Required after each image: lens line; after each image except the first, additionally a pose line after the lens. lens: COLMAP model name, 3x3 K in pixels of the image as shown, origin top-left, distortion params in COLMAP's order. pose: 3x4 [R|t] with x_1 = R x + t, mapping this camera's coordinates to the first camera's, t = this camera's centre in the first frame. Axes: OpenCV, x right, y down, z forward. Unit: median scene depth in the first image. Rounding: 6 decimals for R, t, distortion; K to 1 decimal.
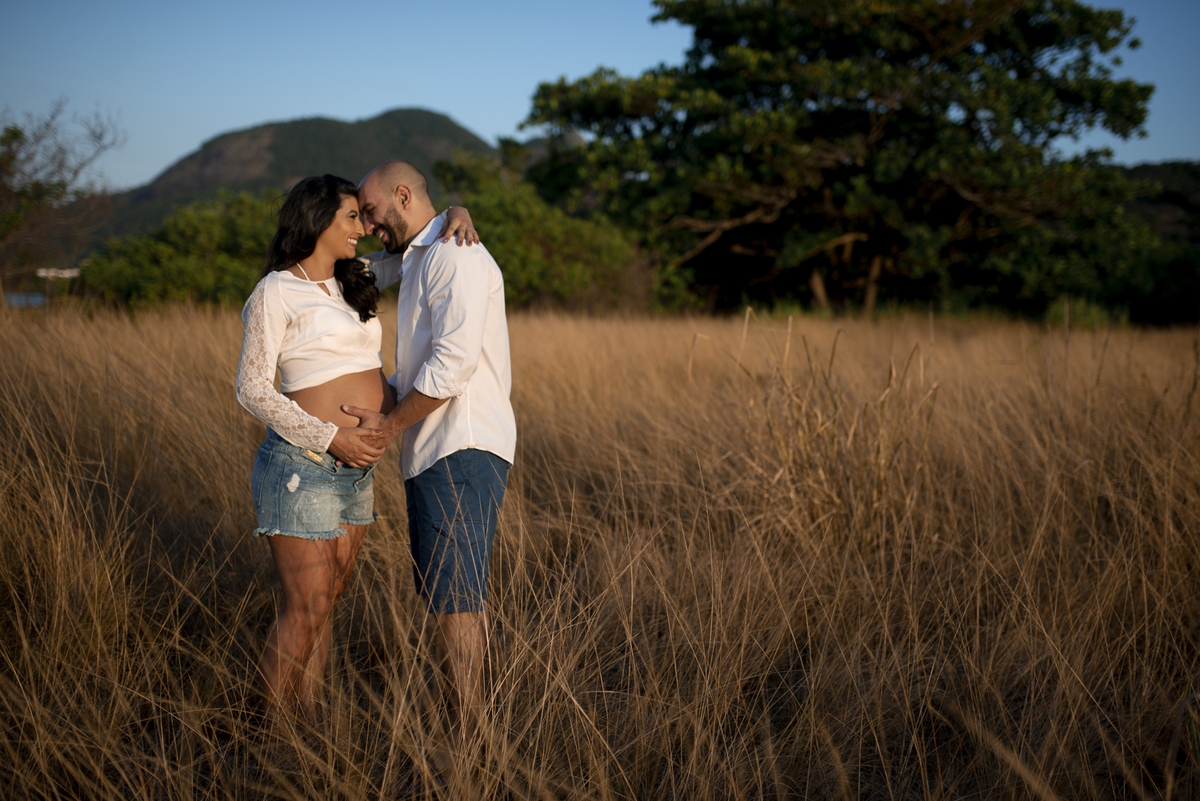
lens RADIAL K [[1188.0, 0, 598.1], [0, 1188.0, 393.4], [0, 0, 1]] dist [-0.031067, 0.033363]
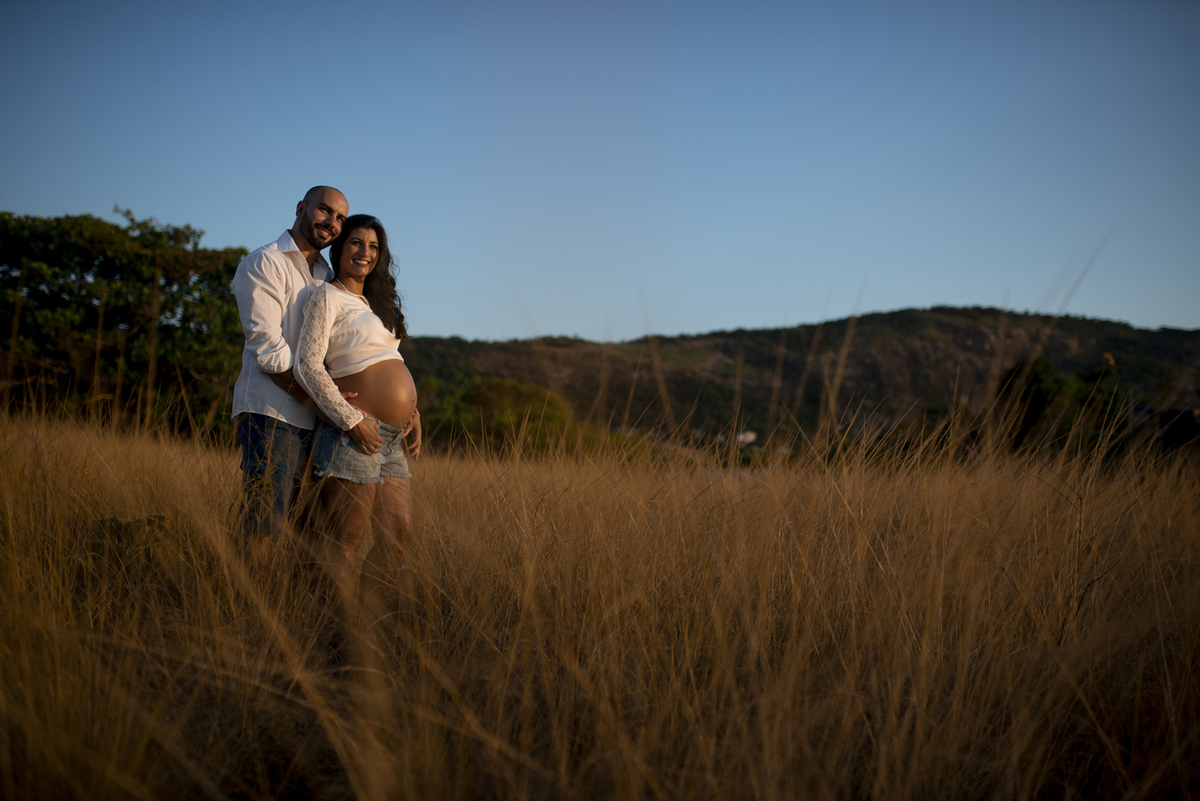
lens RADIAL K [[1188.0, 0, 598.1], [0, 1188.0, 393.4], [0, 0, 1]] dist [-0.031067, 0.033363]
pose [[0.749066, 0.052419, 0.660418, -0.296841], [0.031856, 0.992862, -0.114937, 0.048081], [-0.661729, 0.107134, 0.742049, -0.467754]]
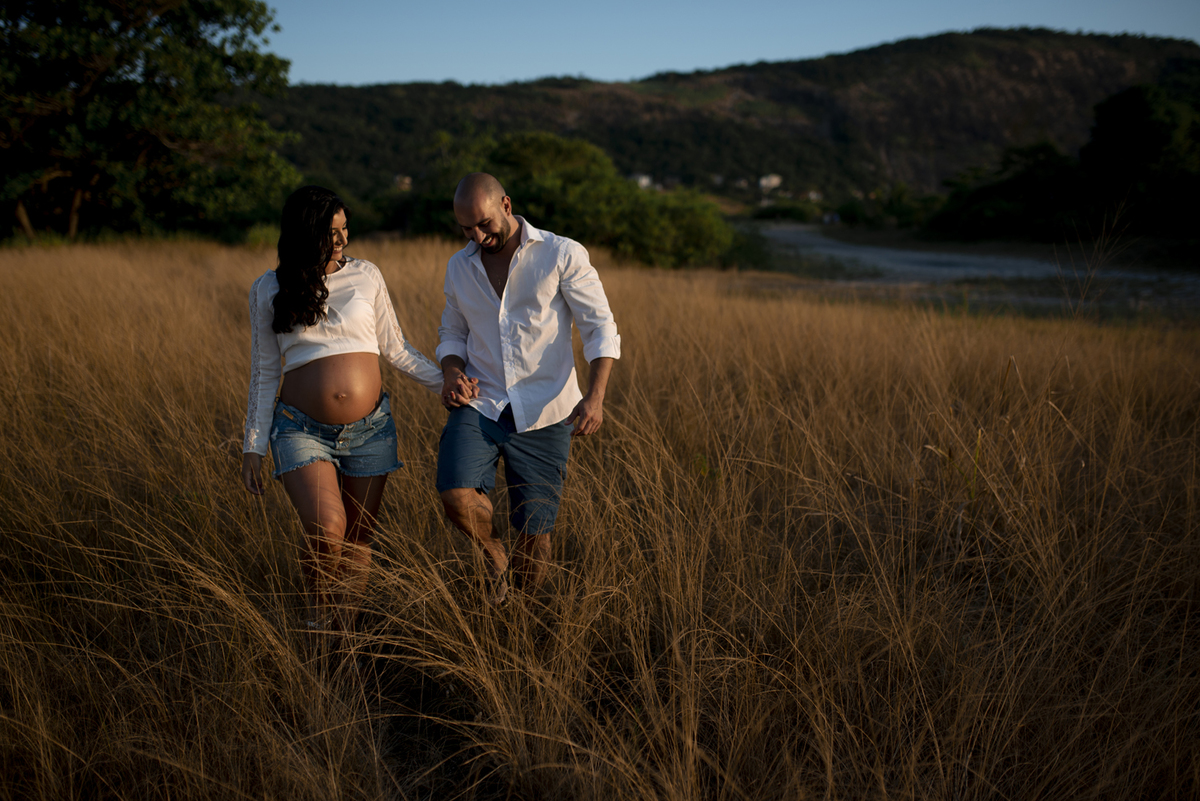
lens RADIAL K [[1188.0, 0, 598.1], [0, 1188.0, 393.4], [0, 0, 1]] dist [-0.031067, 0.033363]
pose [[0.743189, -0.116076, 0.658936, -0.194906], [0.066445, 0.992772, 0.099942, 0.000690], [-0.665774, -0.030493, 0.745530, -0.235596]]
